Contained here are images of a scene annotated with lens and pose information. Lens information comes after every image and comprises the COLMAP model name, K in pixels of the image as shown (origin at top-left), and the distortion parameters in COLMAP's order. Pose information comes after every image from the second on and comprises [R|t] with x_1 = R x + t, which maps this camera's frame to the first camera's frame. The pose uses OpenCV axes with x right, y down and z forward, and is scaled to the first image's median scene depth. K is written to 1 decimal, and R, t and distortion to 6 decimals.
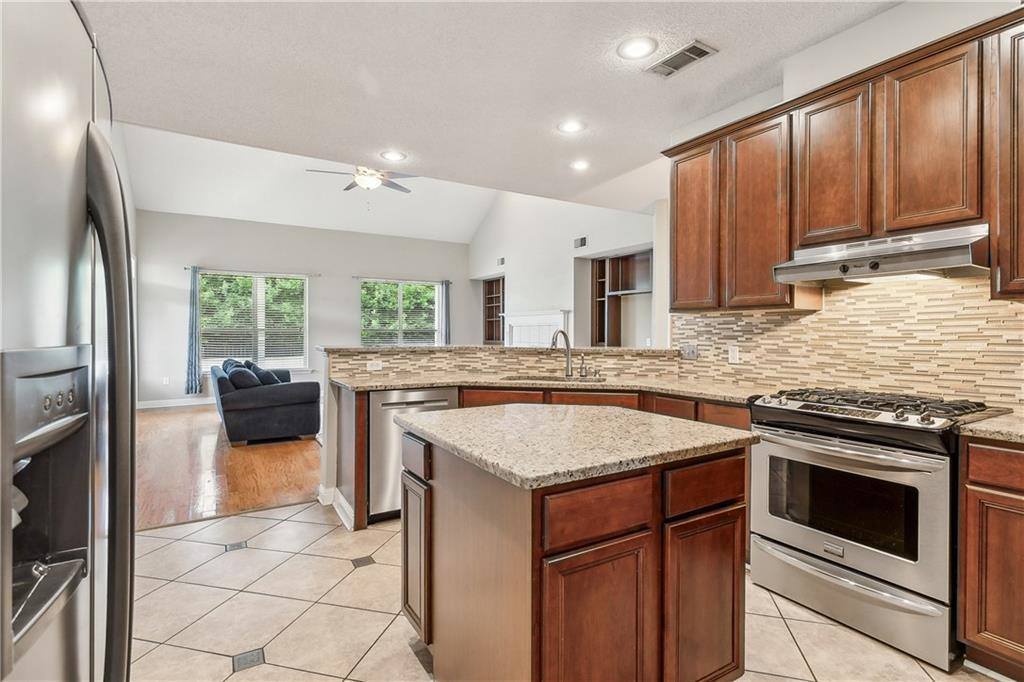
lens RADIAL K [[491.7, 0, 506.1], [0, 491.7, 334.1], [0, 0, 1]] dist [-0.000119, 0.000414]
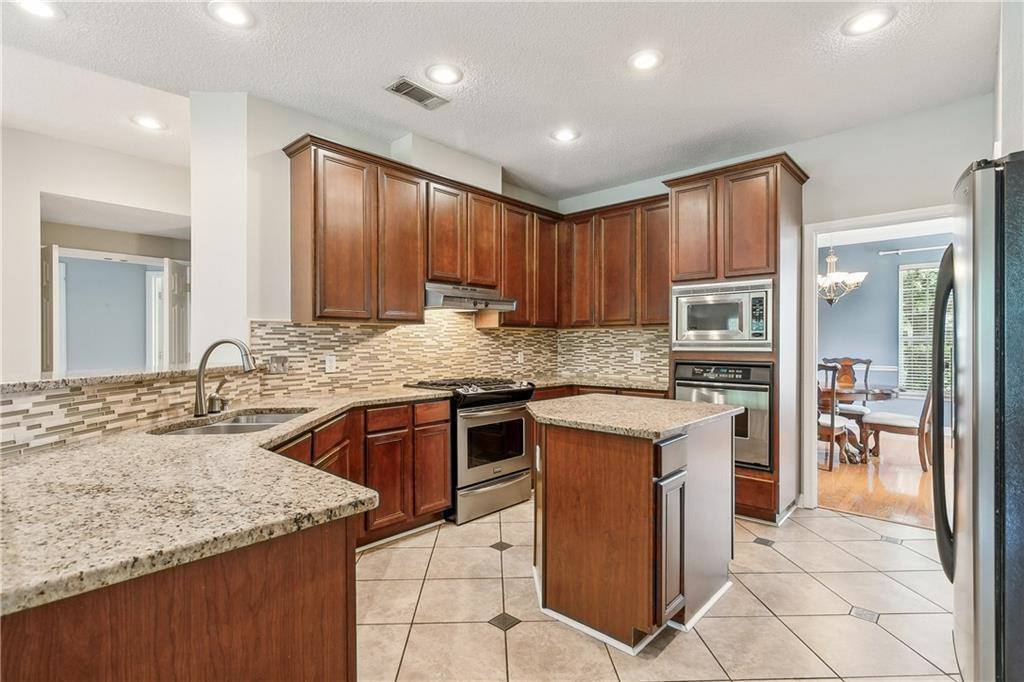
lens RADIAL K [[491.7, 0, 509.6], [0, 491.7, 346.3], [0, 0, 1]] dist [-0.000119, 0.000414]
pose [[-0.282747, -0.007363, 0.959166, -0.627552], [0.004578, 0.999949, 0.009025, -0.003099], [-0.959184, 0.006943, -0.282699, 0.925937]]
